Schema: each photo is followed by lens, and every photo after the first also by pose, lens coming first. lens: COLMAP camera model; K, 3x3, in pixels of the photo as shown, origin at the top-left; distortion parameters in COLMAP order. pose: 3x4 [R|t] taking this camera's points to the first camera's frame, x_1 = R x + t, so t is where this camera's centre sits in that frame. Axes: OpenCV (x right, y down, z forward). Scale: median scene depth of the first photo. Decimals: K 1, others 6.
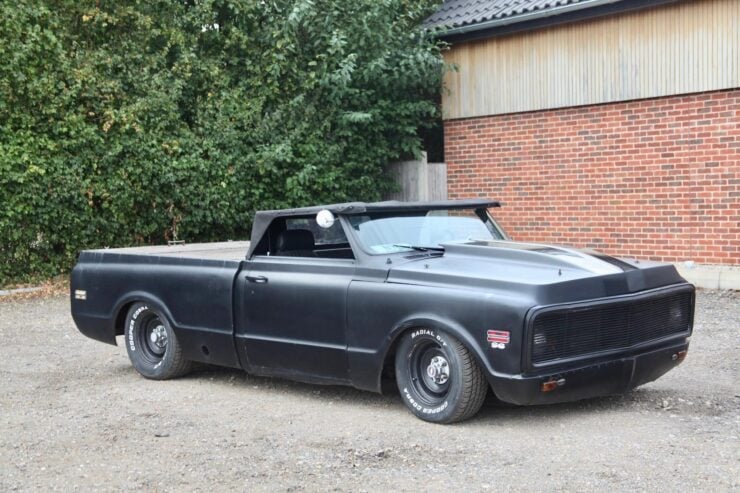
lens RADIAL K [[1090.8, 0, 370.0], [0, 1090.8, 246.5], [0, 0, 1]] dist [0.052511, 0.093810]
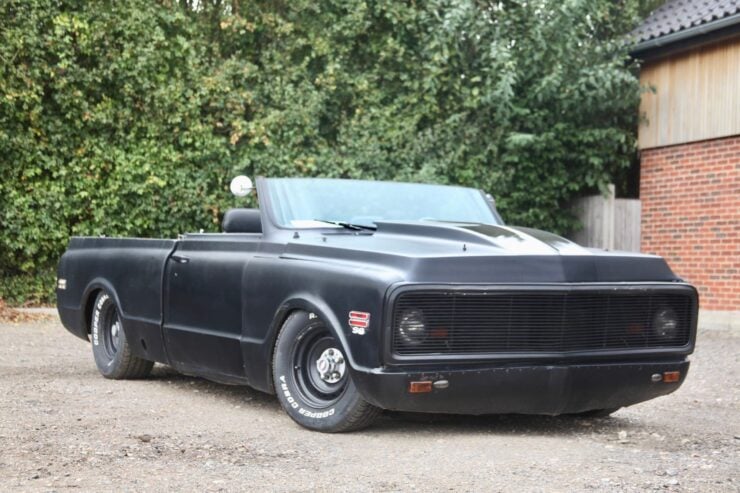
lens RADIAL K [[1166.6, 0, 371.2], [0, 1166.6, 263.1], [0, 0, 1]] dist [0.120023, 0.089556]
pose [[0.964821, 0.046857, -0.258697, 0.131318], [-0.059489, 0.997378, -0.041214, 0.029332], [0.256088, 0.055154, 0.965079, 0.071992]]
